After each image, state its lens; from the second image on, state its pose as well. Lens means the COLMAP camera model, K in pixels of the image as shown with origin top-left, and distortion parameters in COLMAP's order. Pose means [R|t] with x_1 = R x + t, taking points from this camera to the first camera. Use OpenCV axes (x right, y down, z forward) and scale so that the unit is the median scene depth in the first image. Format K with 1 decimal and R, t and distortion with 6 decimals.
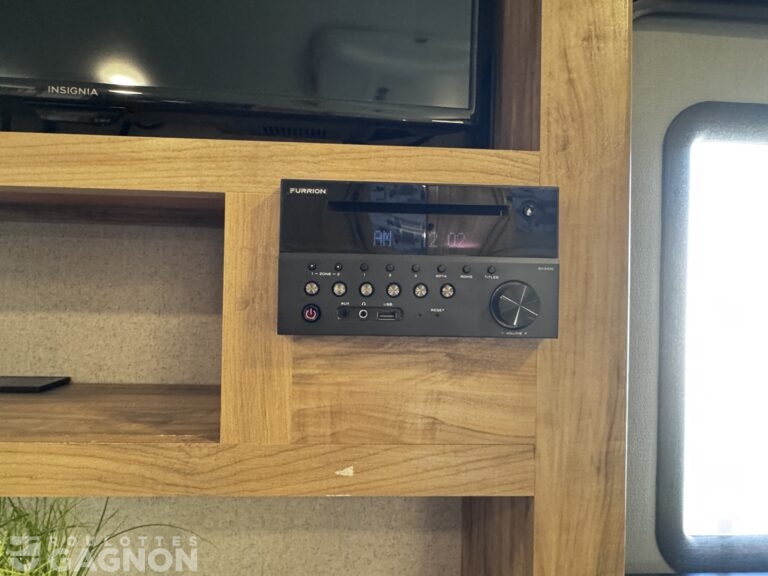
lens RADIAL K [[450.9, 0, 364.4], [0, 450.9, 285.6], [0, 0, 1]] dist [-0.006193, 0.003855]
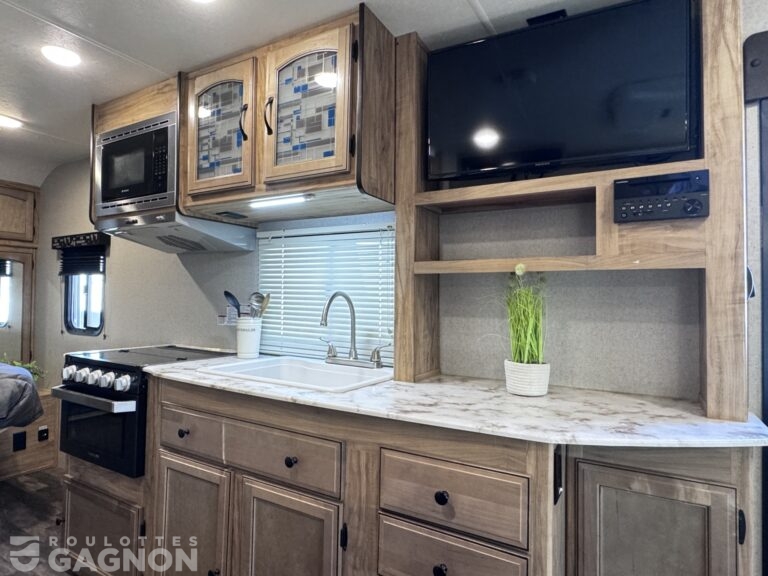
lens RADIAL K [[450.9, 0, 379.6], [0, 450.9, 287.8], [0, 0, 1]] dist [-0.006193, 0.003855]
pose [[0.839791, -0.026605, -0.542257, 0.165650], [0.012317, 0.999475, -0.029961, 0.676147], [0.542770, 0.018482, 0.839678, -2.878304]]
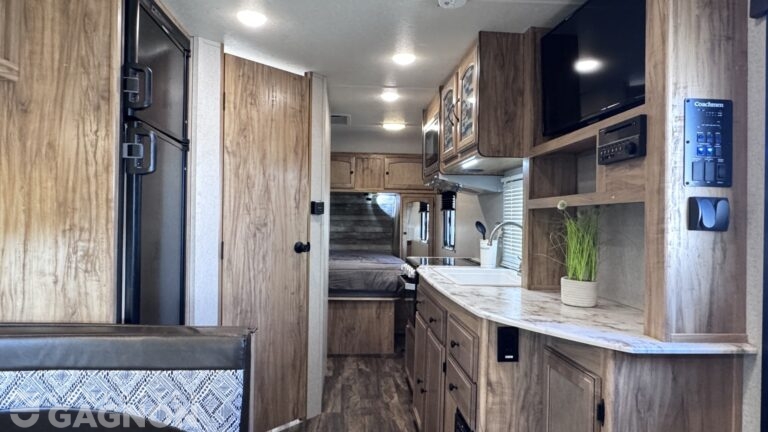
lens RADIAL K [[466.4, 0, 378.8], [0, 466.4, 217.3], [0, 0, 1]] dist [-0.003485, -0.000702]
pose [[0.023725, -0.029436, -0.999285, 3.986473], [-0.006515, 0.999541, -0.029599, 0.716445], [0.999697, 0.007212, 0.023522, -1.167515]]
